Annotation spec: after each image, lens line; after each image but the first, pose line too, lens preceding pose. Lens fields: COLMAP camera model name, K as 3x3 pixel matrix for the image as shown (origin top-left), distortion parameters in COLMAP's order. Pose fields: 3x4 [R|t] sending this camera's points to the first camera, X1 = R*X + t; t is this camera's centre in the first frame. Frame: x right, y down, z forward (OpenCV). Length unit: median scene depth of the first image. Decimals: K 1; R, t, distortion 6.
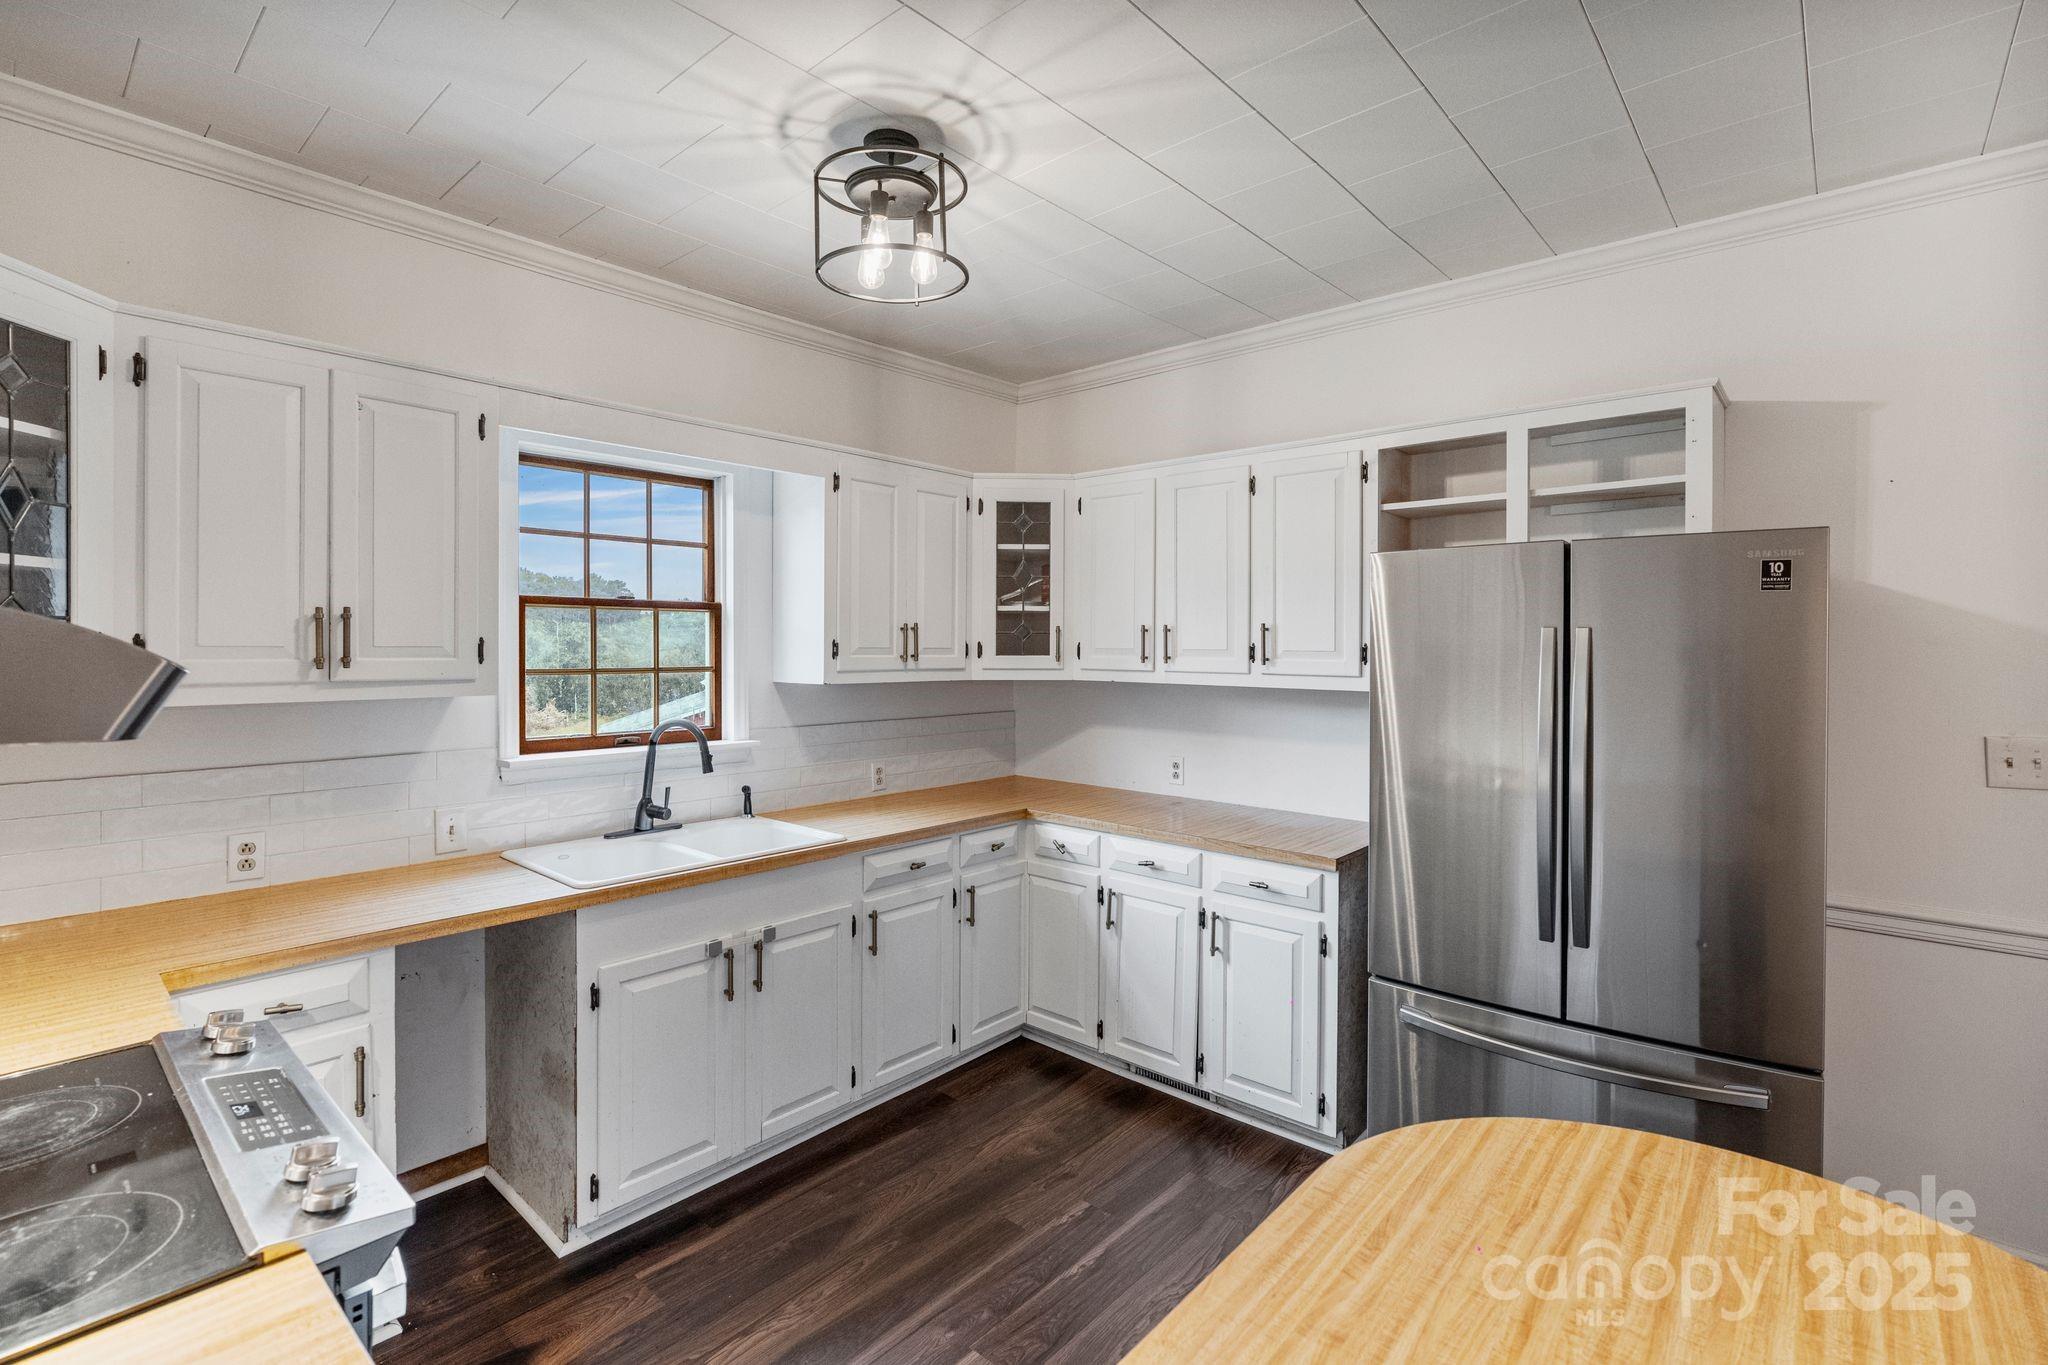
lens RADIAL K [[943.8, 0, 1025.3], [0, 943.8, 650.5], [0, 0, 1]] dist [-0.002507, 0.000806]
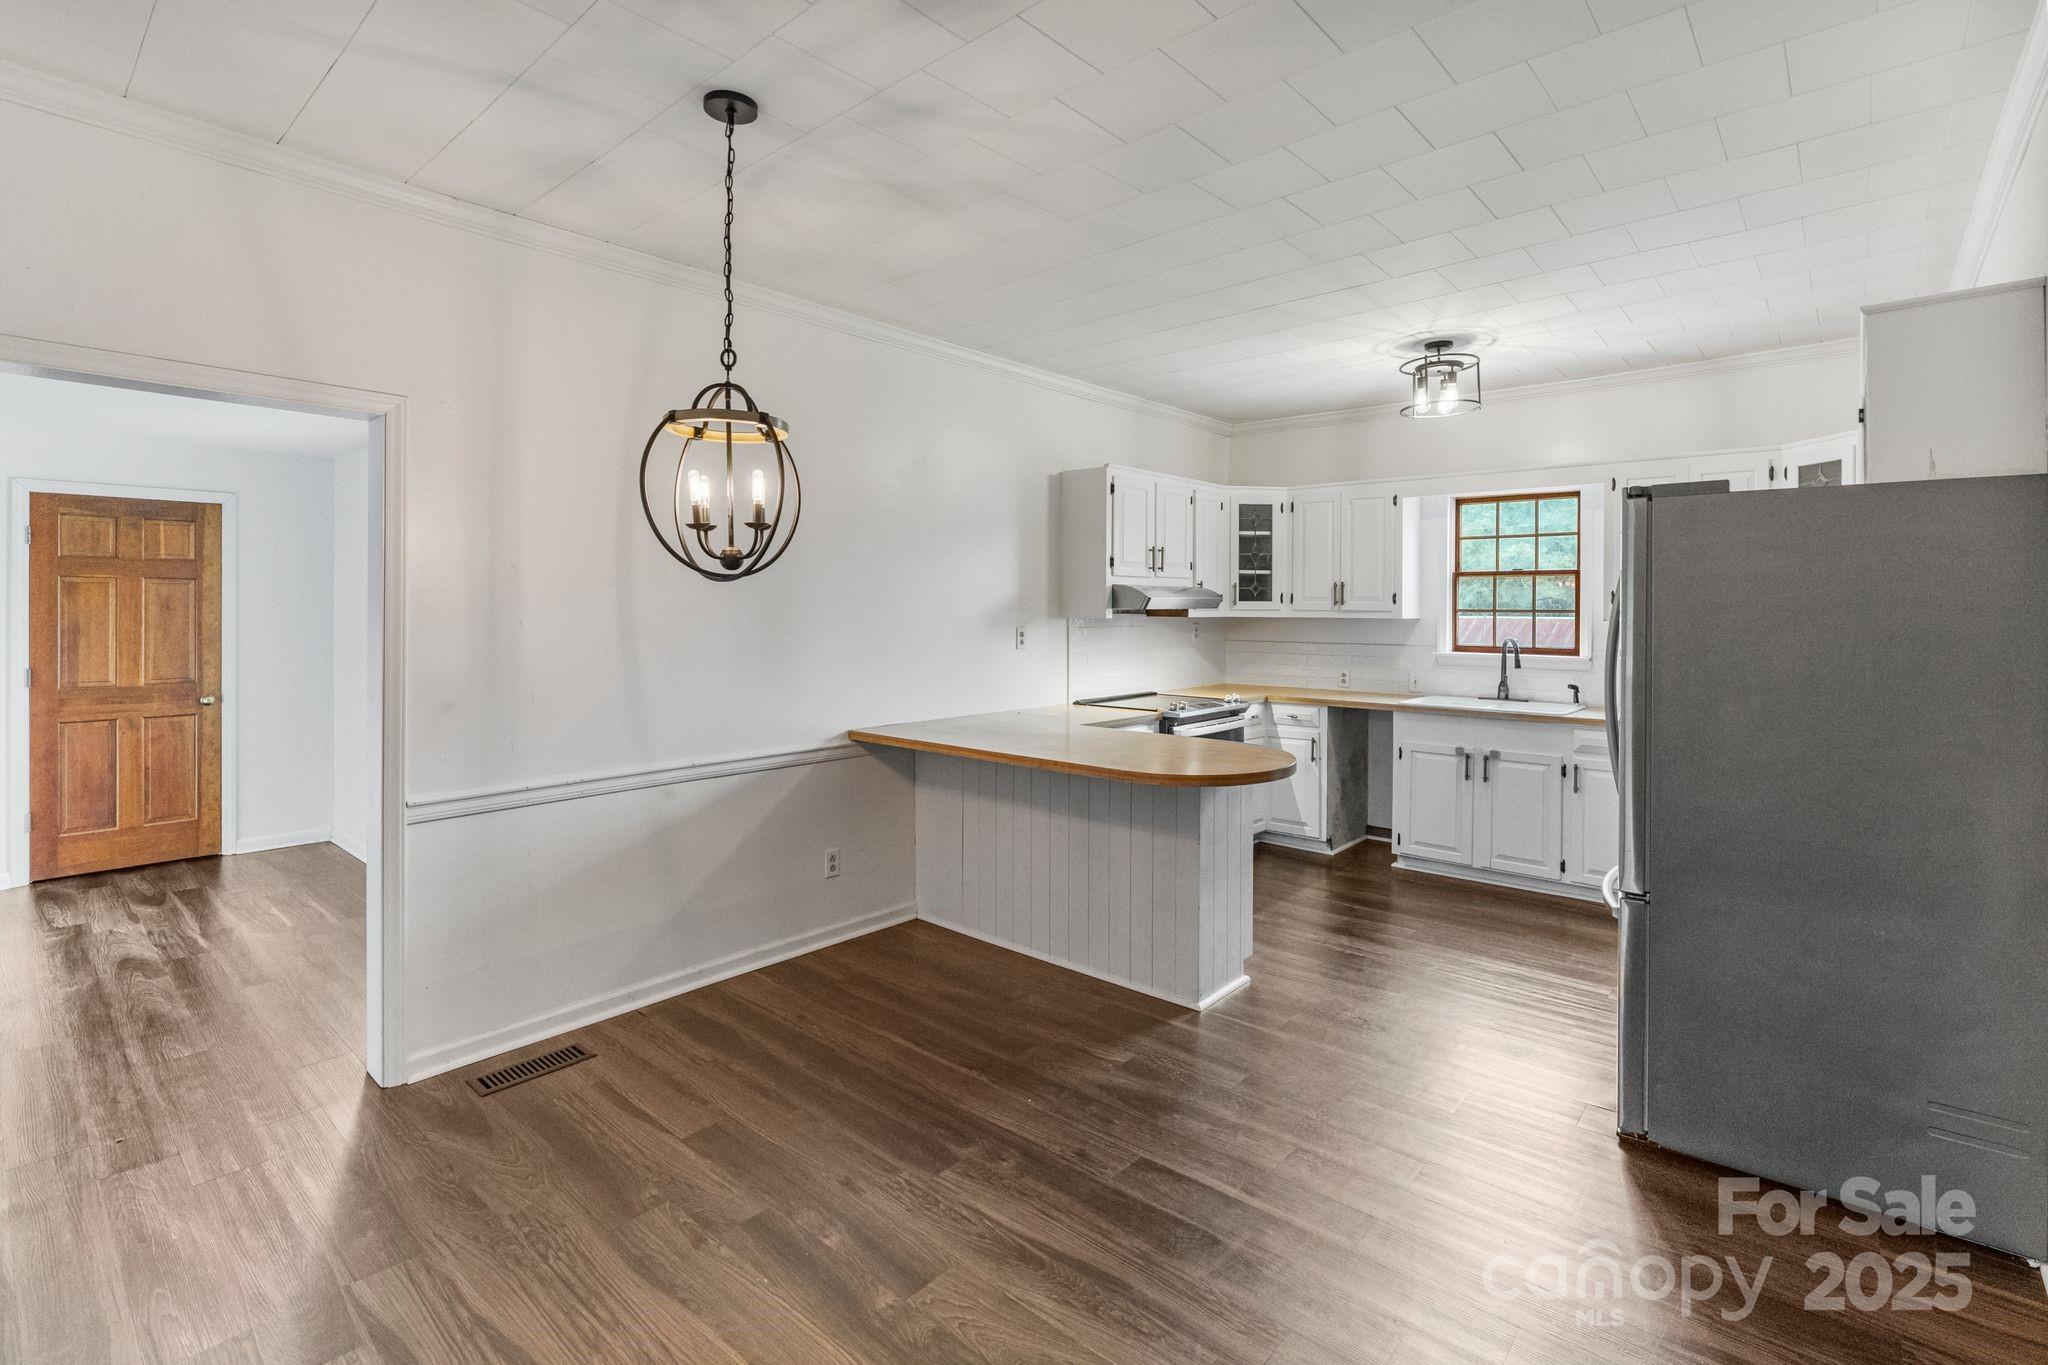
lens RADIAL K [[942.3, 0, 1028.0], [0, 942.3, 608.4], [0, 0, 1]] dist [-0.000833, 0.000515]
pose [[-0.004070, 0.000387, -0.999992, 1.611302], [-0.009356, 0.999956, 0.000425, 0.029486], [0.999948, 0.009358, -0.004066, 0.114367]]
